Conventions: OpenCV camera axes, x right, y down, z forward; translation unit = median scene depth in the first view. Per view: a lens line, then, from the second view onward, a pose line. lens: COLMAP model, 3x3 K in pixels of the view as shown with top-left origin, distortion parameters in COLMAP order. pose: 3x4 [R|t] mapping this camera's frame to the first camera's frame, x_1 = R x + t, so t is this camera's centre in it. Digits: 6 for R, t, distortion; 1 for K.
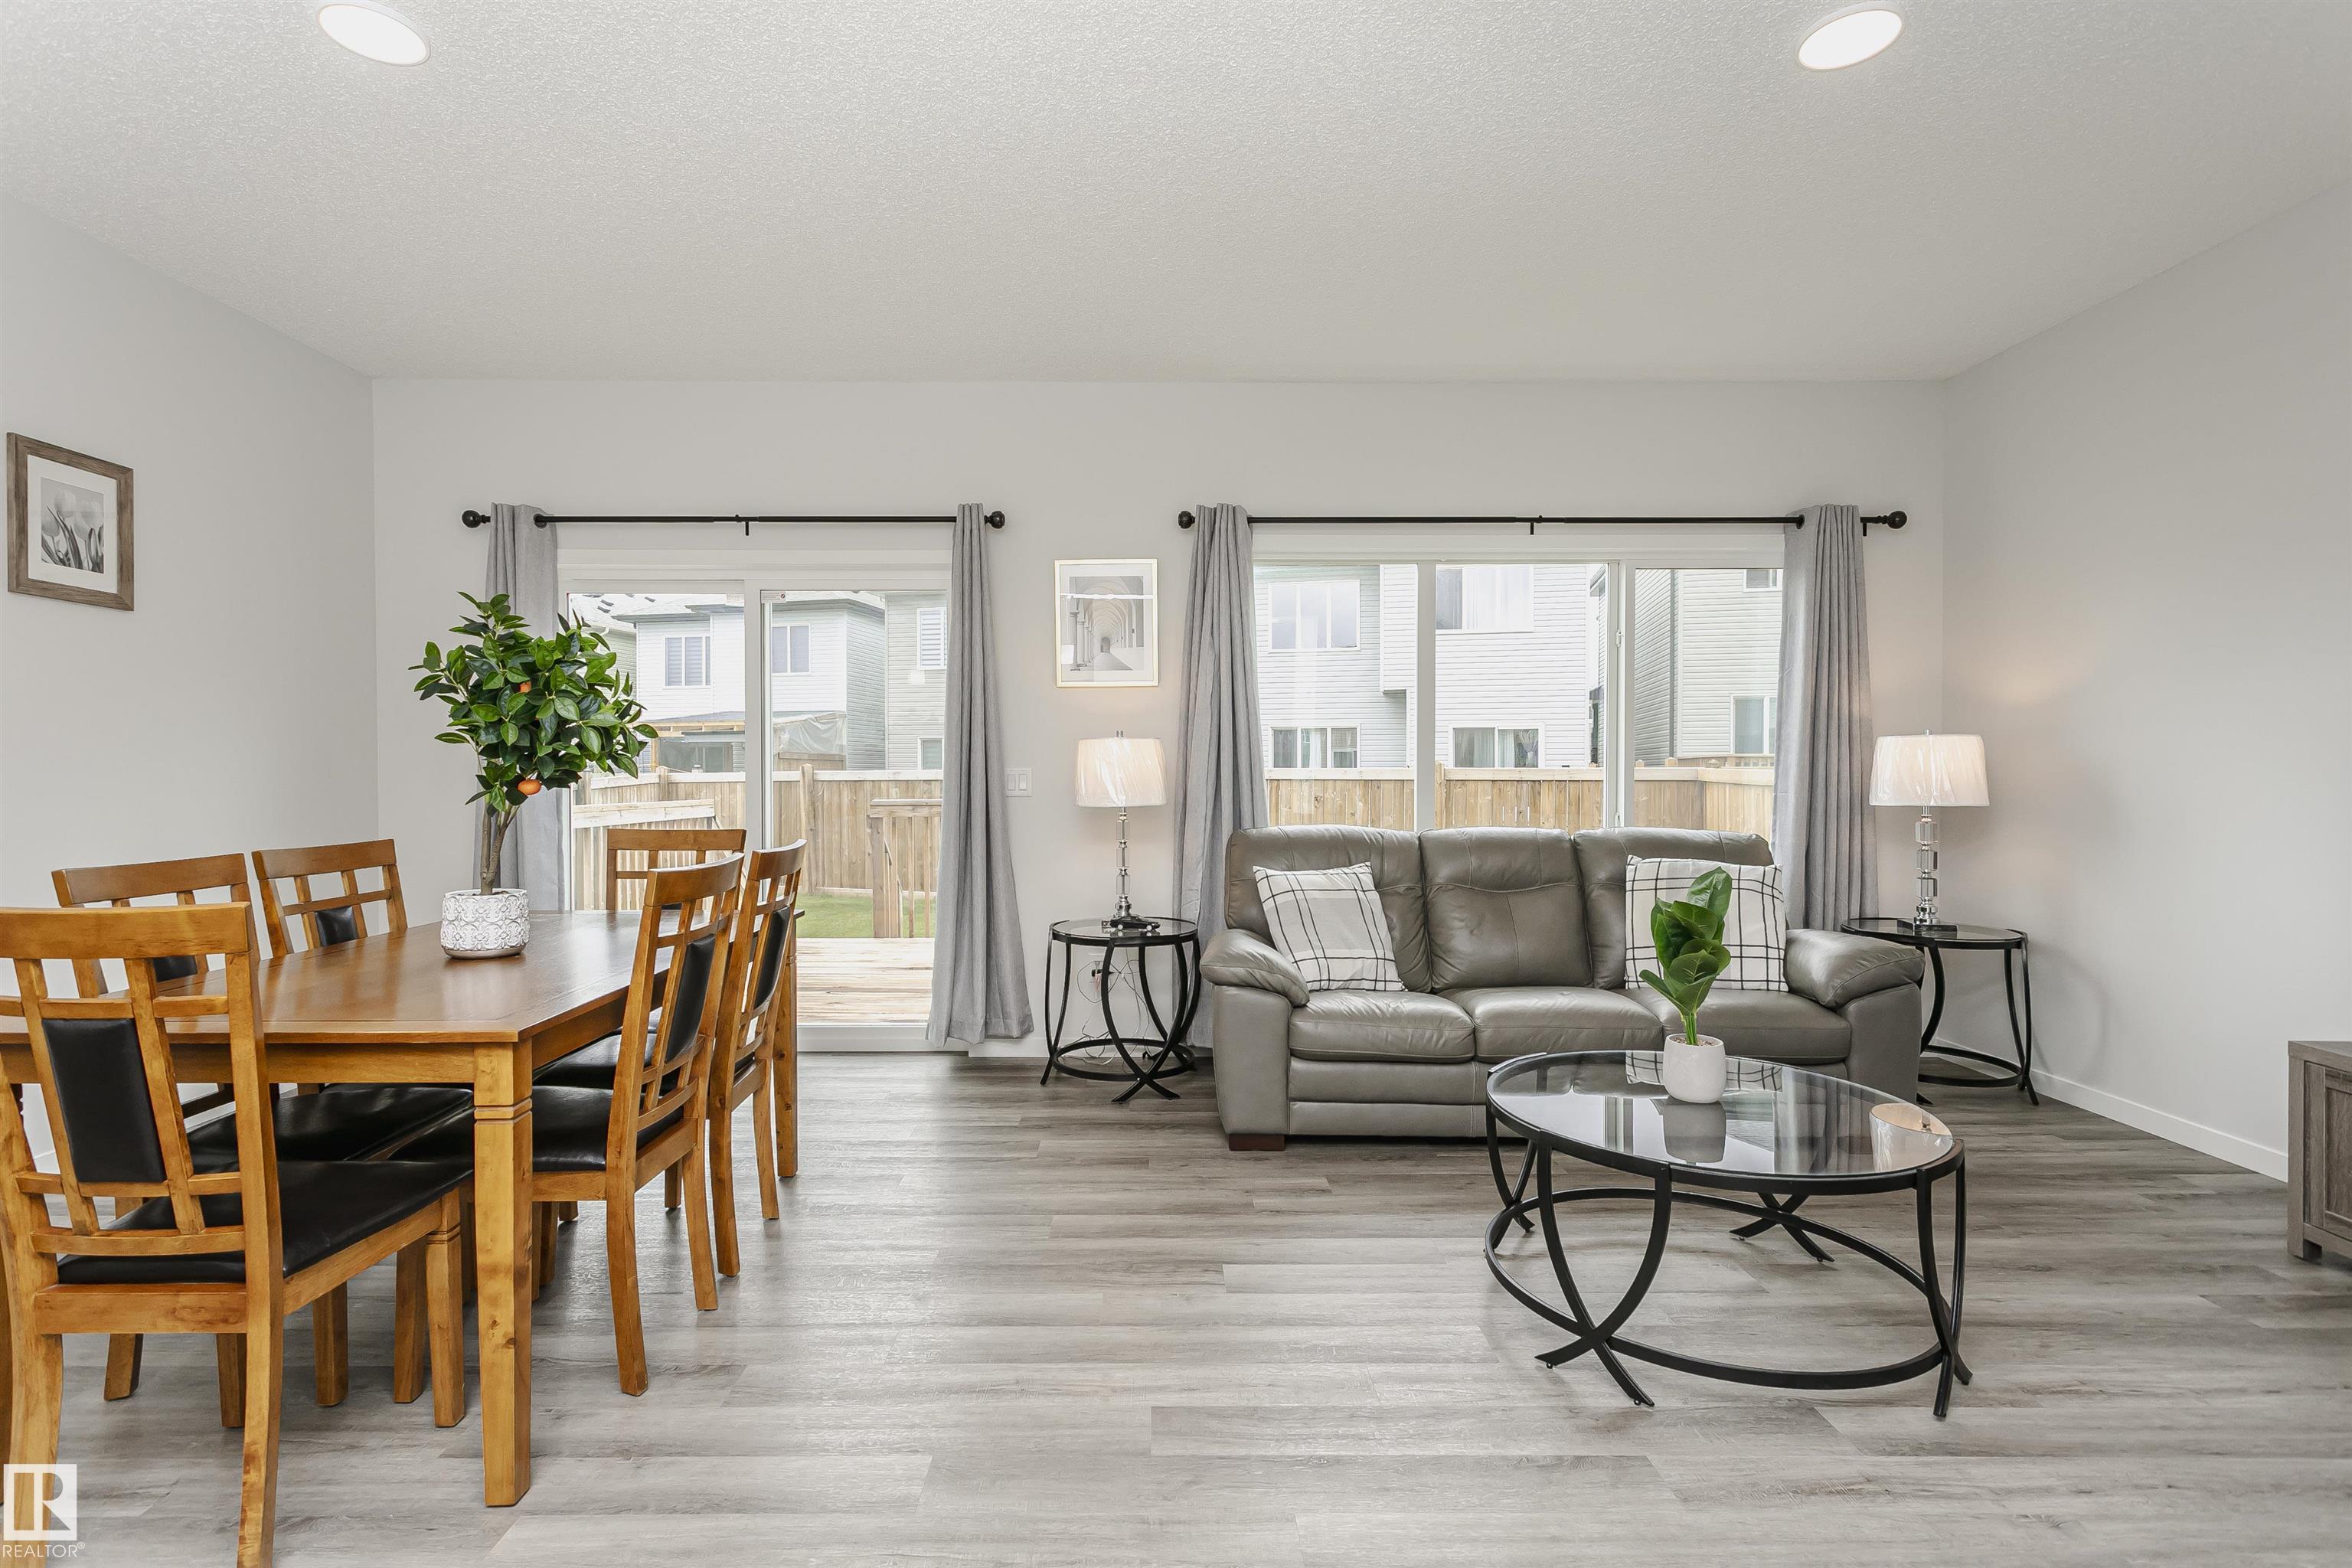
lens RADIAL K [[1138.2, 0, 1176.0], [0, 1138.2, 784.0], [0, 0, 1]] dist [0.000078, 0.000518]
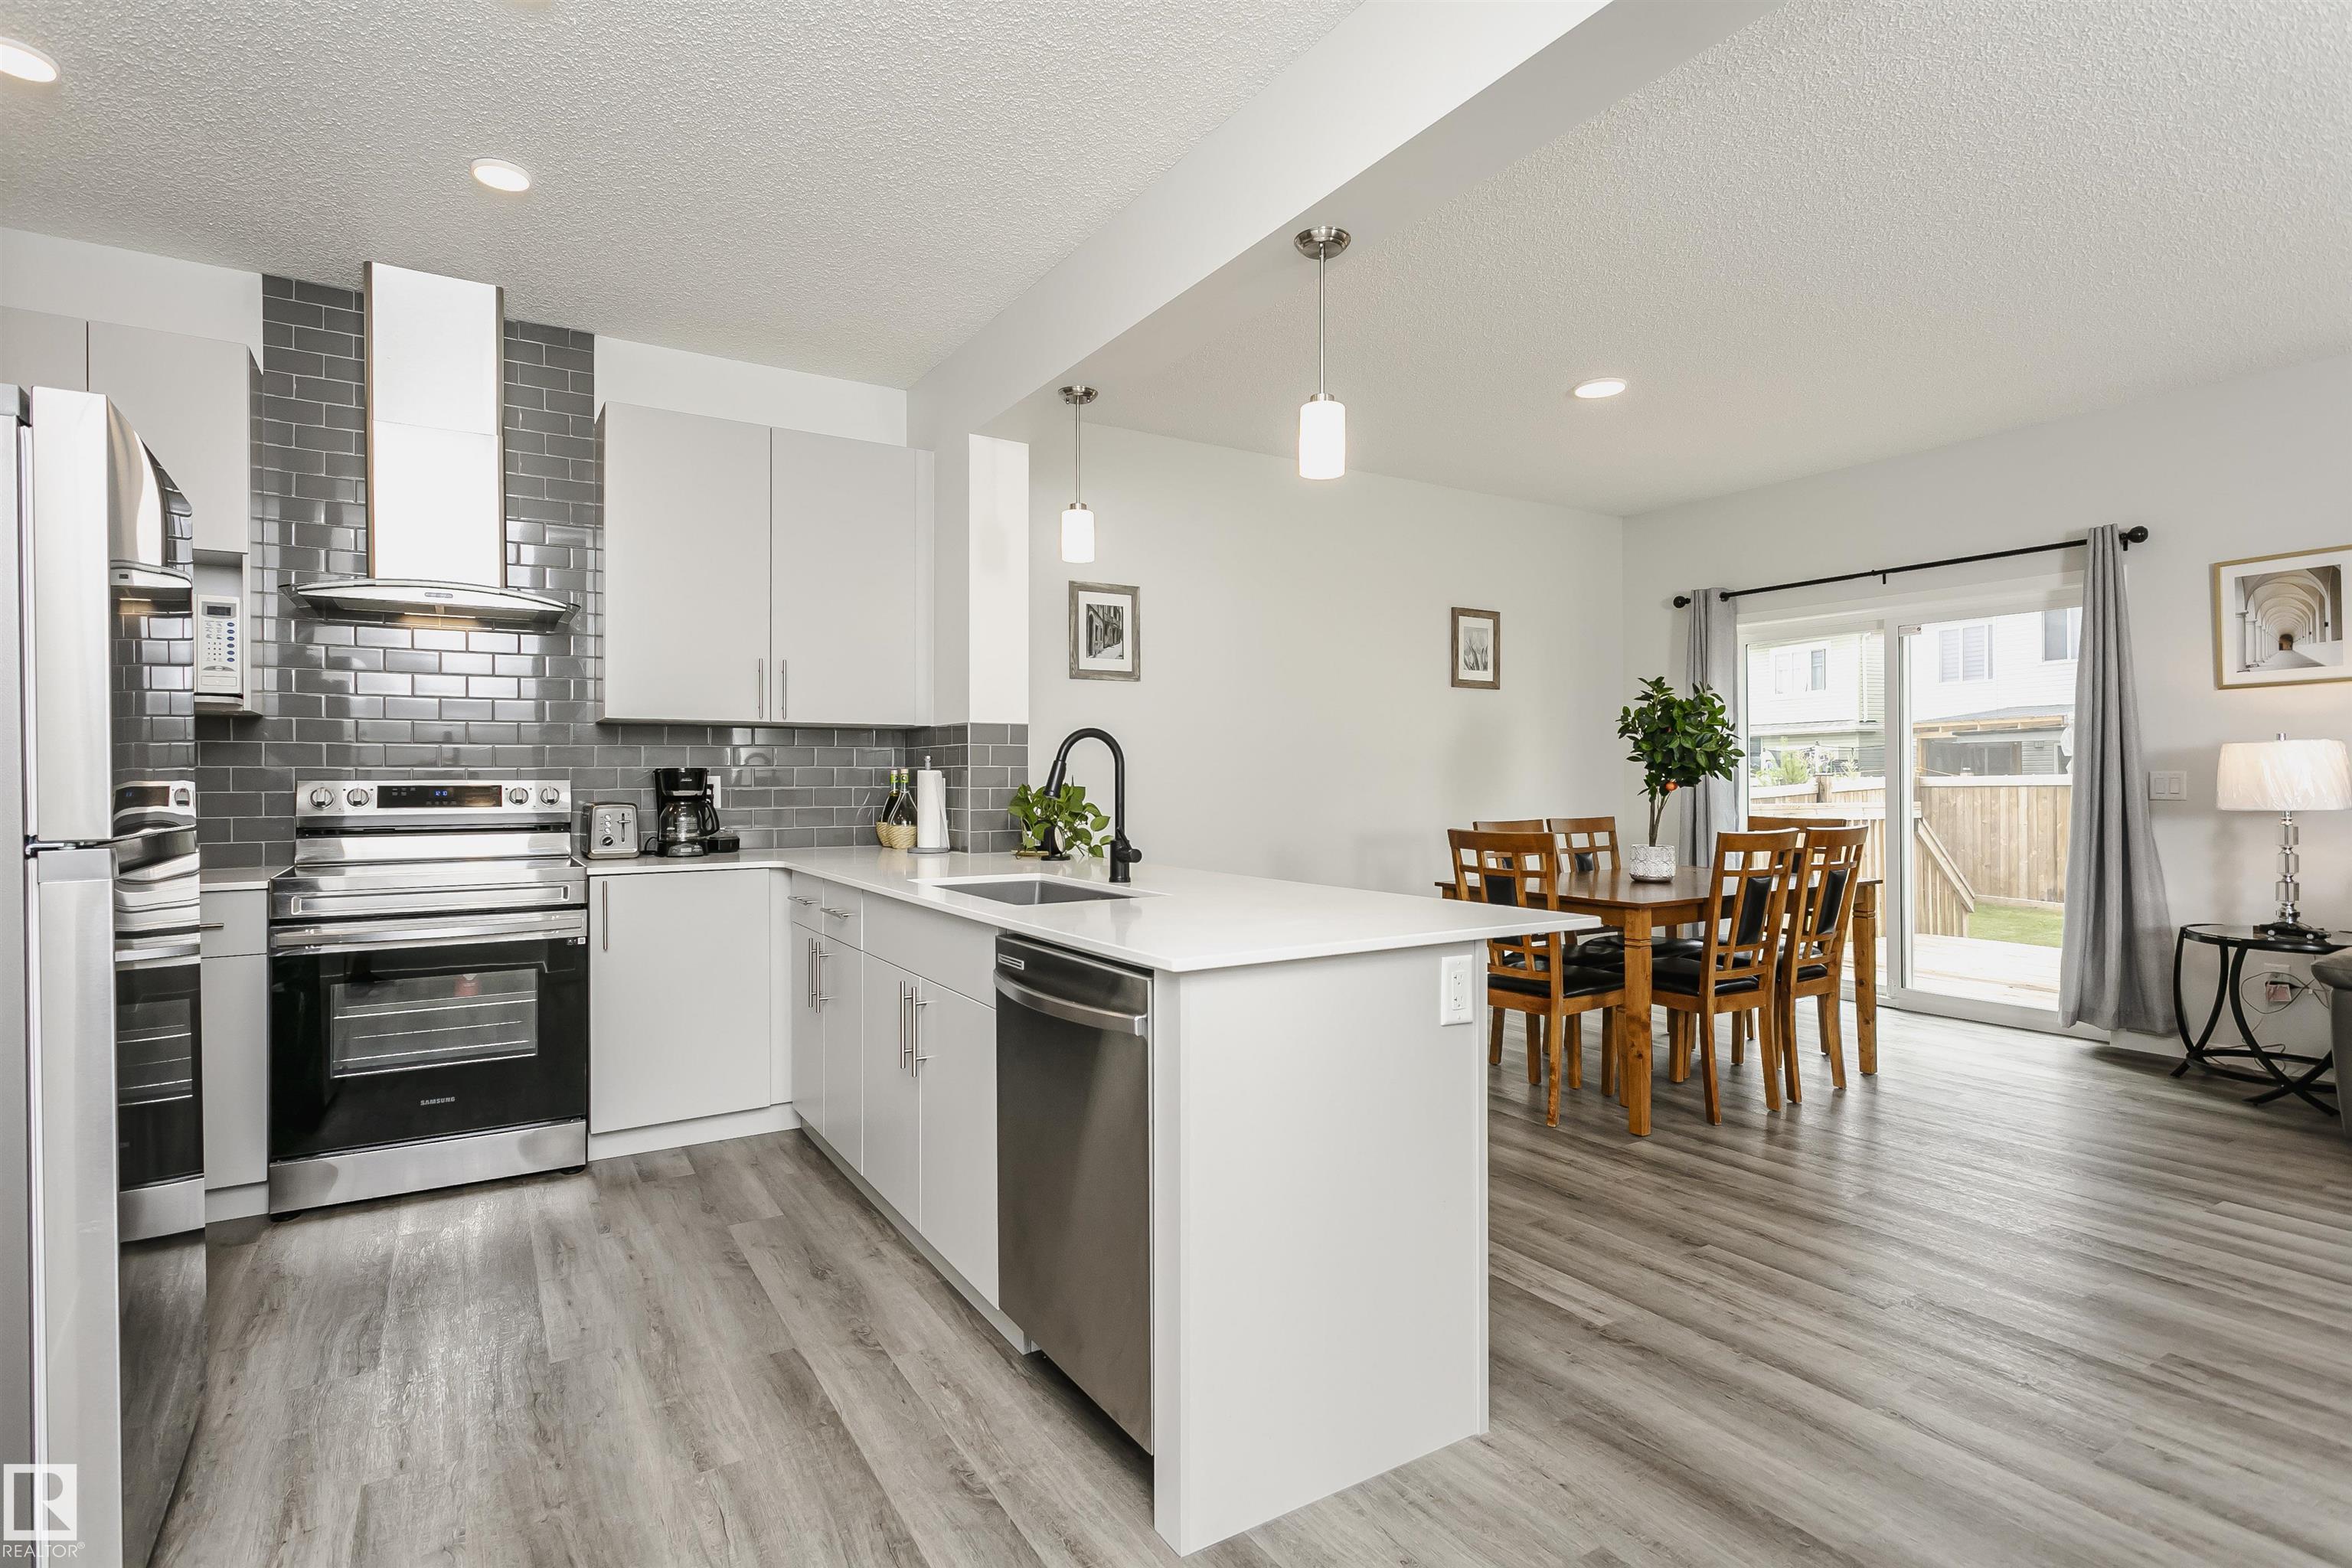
lens RADIAL K [[1138.2, 0, 1176.0], [0, 1138.2, 784.0], [0, 0, 1]] dist [0.000078, 0.000518]
pose [[0.525267, 0.004477, -0.850926, 0.341806], [-0.007295, 0.999973, 0.000758, 0.002128], [0.850906, 0.005809, 0.525286, -0.373307]]
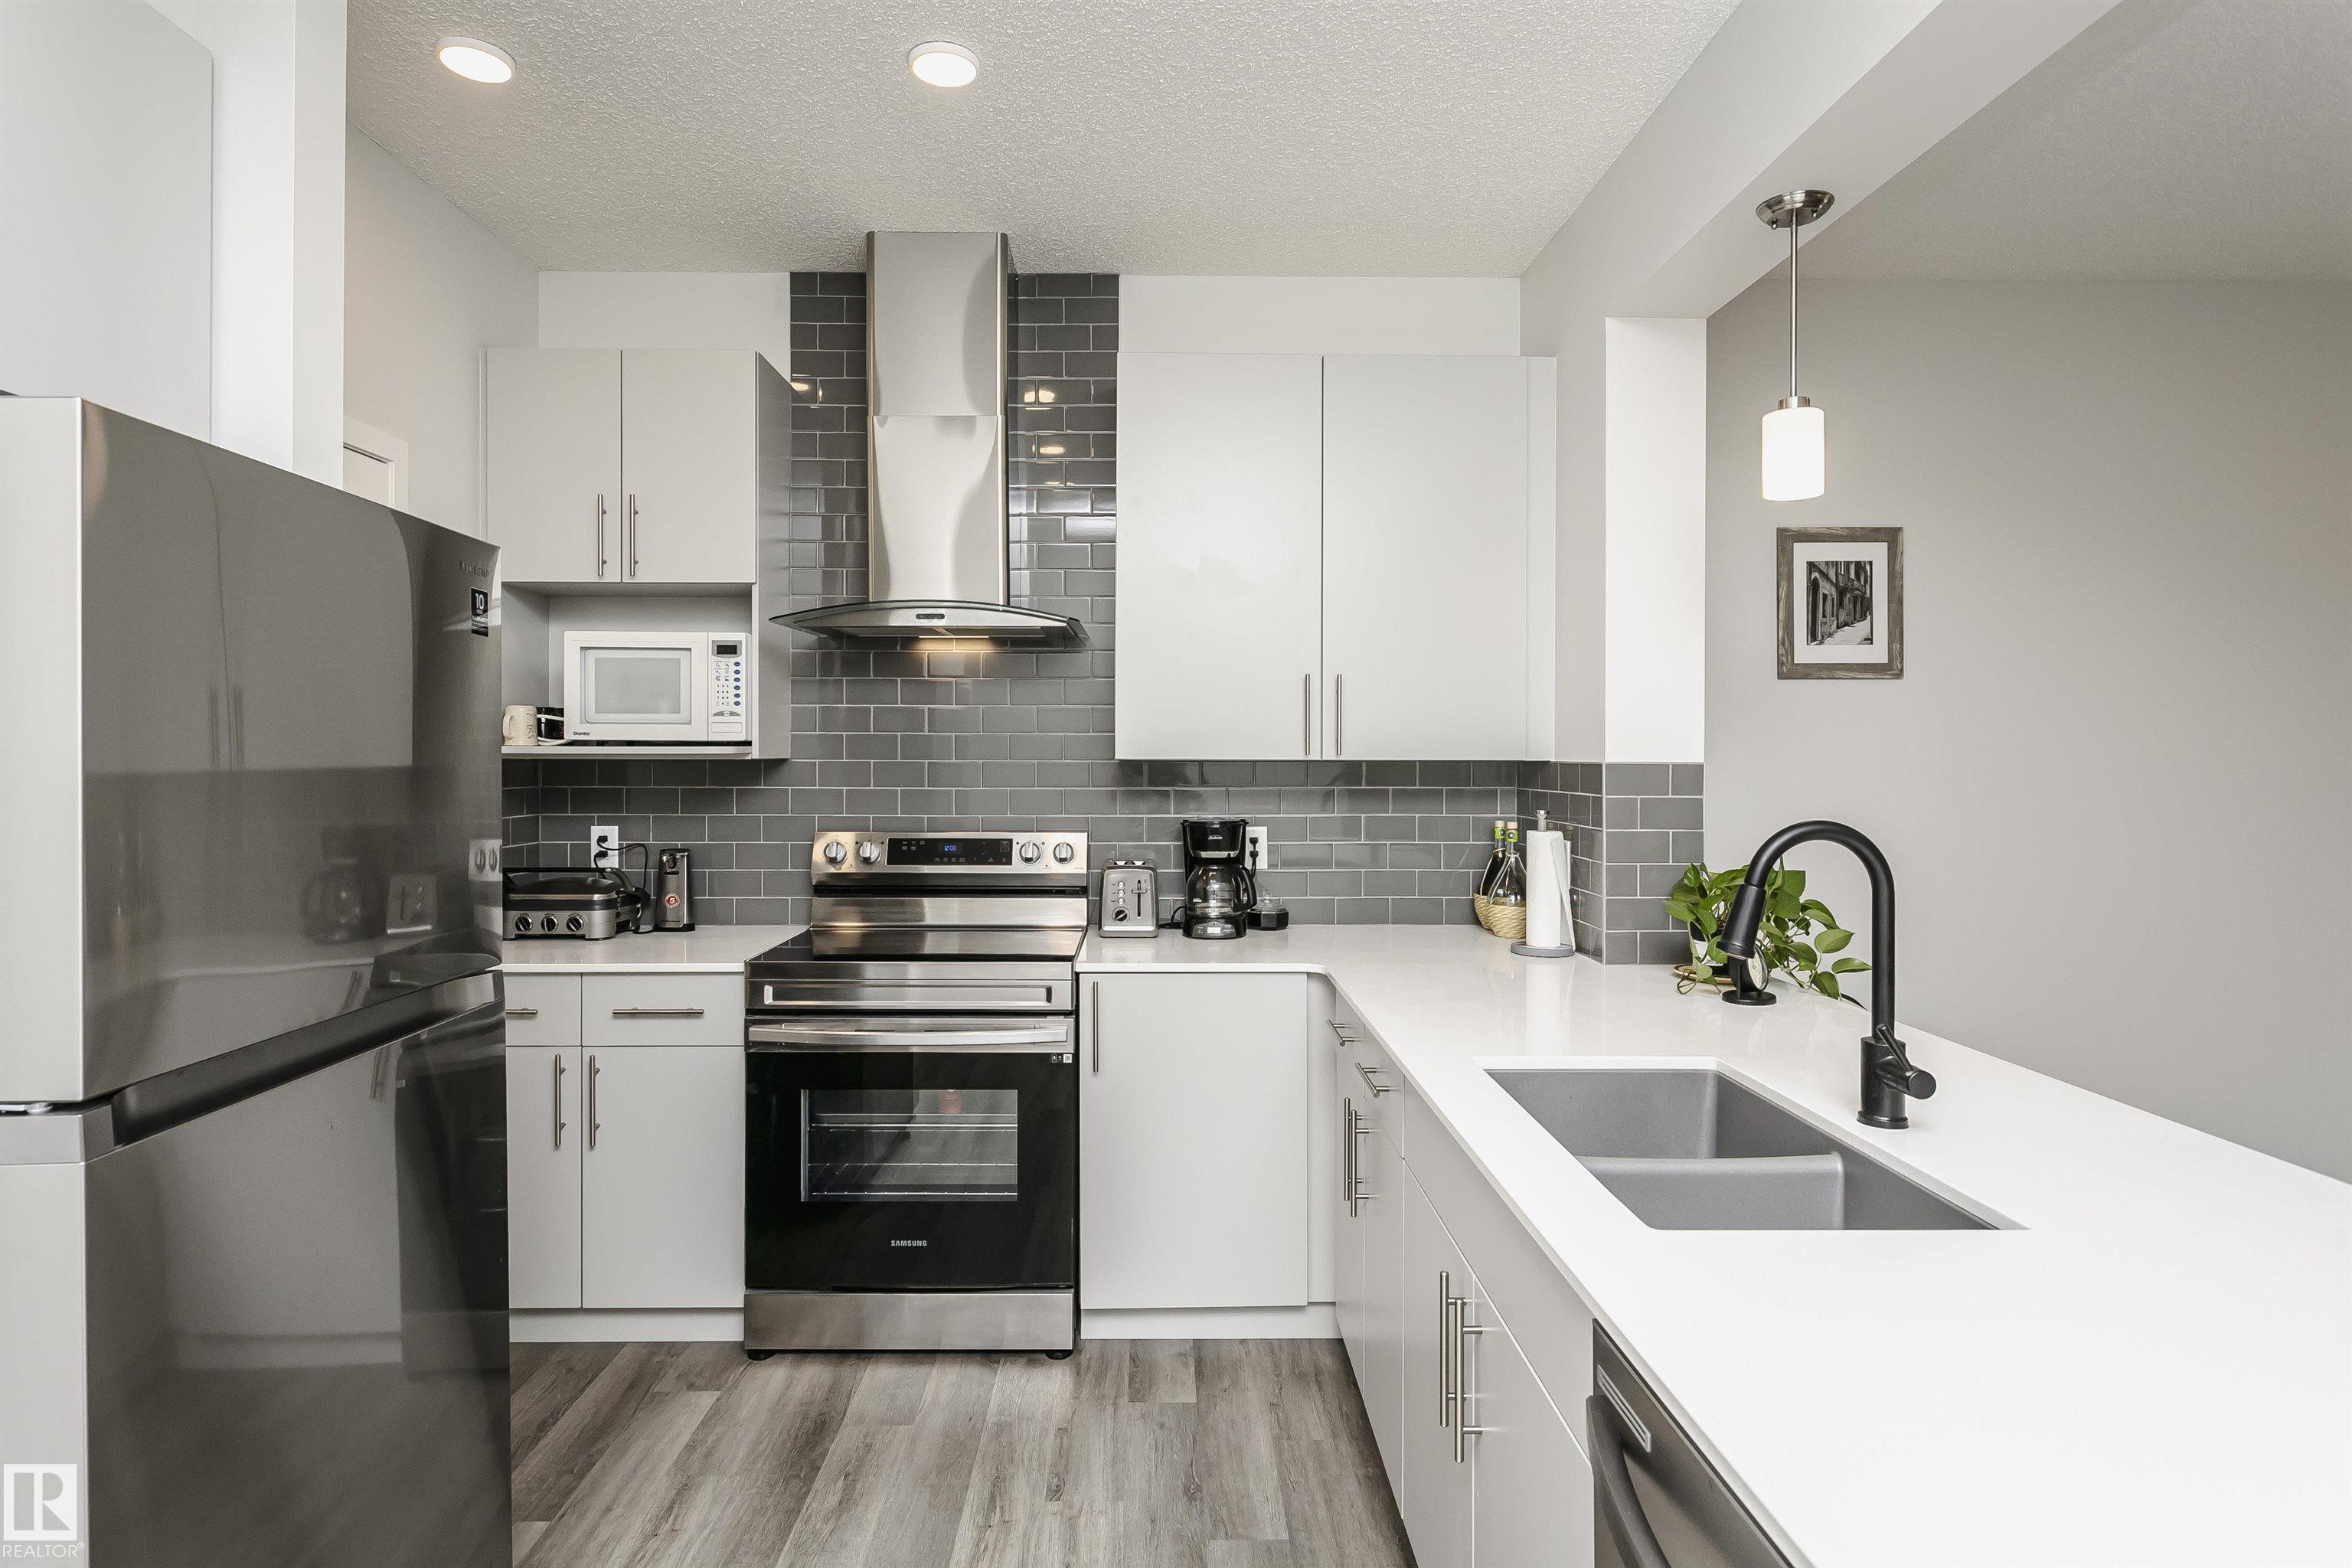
lens RADIAL K [[1248.4, 0, 1171.3], [0, 1248.4, 747.9], [0, 0, 1]] dist [-0.001482, -0.000194]
pose [[0.006213, -0.005826, -0.999964, 0.086834], [-0.015279, 0.999866, -0.005920, -0.053490], [0.999864, 0.015315, 0.006123, -0.245537]]
